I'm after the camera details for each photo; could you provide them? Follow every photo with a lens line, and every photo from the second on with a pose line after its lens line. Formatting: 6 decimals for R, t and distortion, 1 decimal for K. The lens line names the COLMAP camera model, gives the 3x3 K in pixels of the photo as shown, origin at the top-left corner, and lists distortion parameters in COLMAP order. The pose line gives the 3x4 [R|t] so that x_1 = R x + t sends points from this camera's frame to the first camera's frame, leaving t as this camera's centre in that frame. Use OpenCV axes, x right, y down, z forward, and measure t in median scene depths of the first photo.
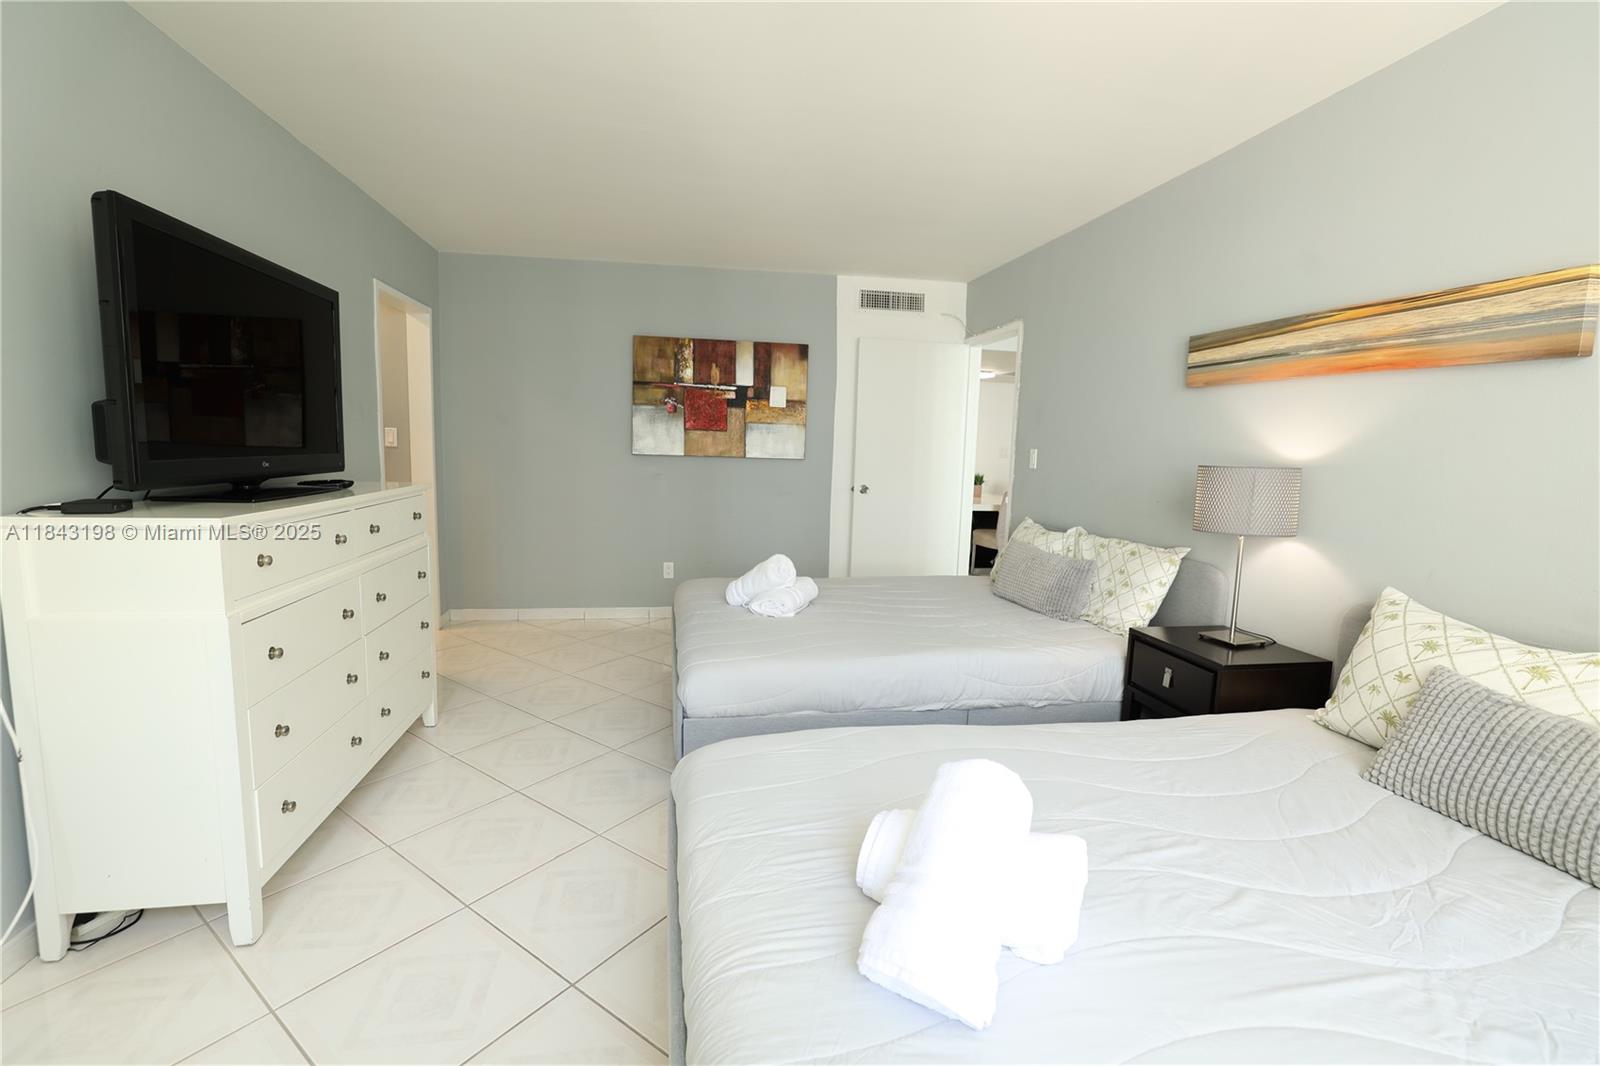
lens RADIAL K [[705.3, 0, 797.7], [0, 705.3, 516.9], [0, 0, 1]] dist [0.000004, 0.000009]
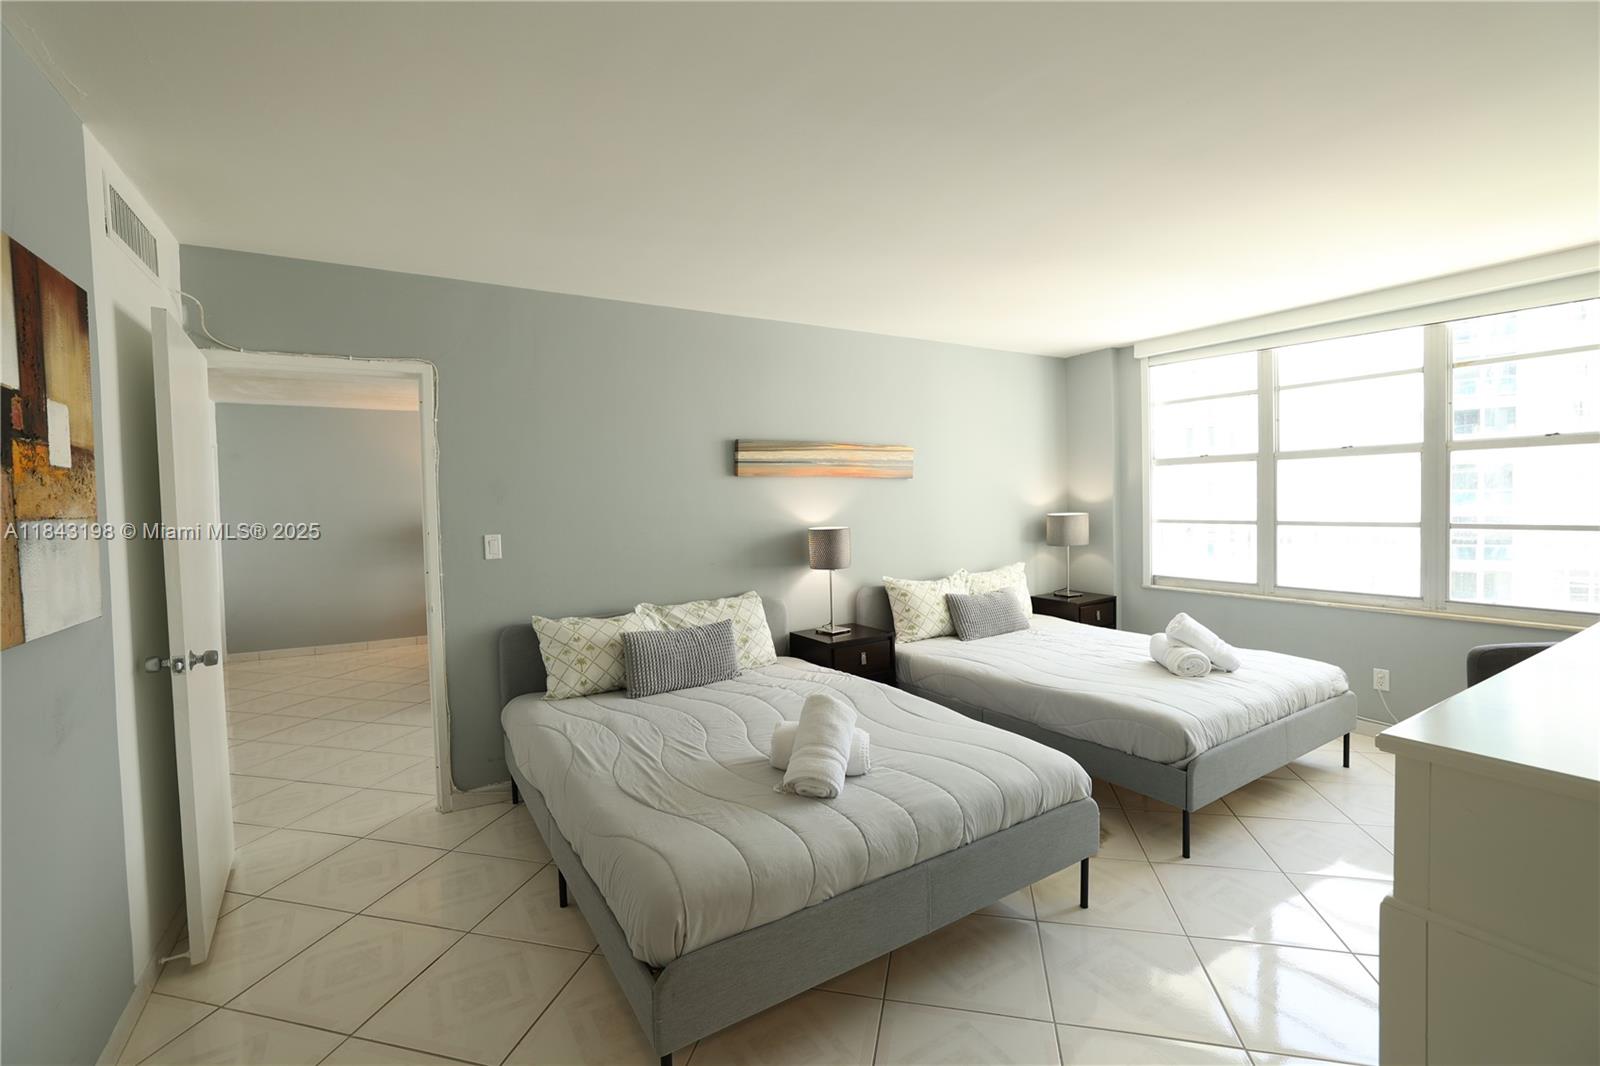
lens RADIAL K [[680.2, 0, 790.0], [0, 680.2, 526.7], [0, 0, 1]] dist [-0.040535, 0.000049]
pose [[-0.359194, -0.053995, 0.931700, -0.706793], [0.113834, 0.988336, 0.101164, -0.205346], [-0.926295, 0.142396, -0.348858, 1.361509]]
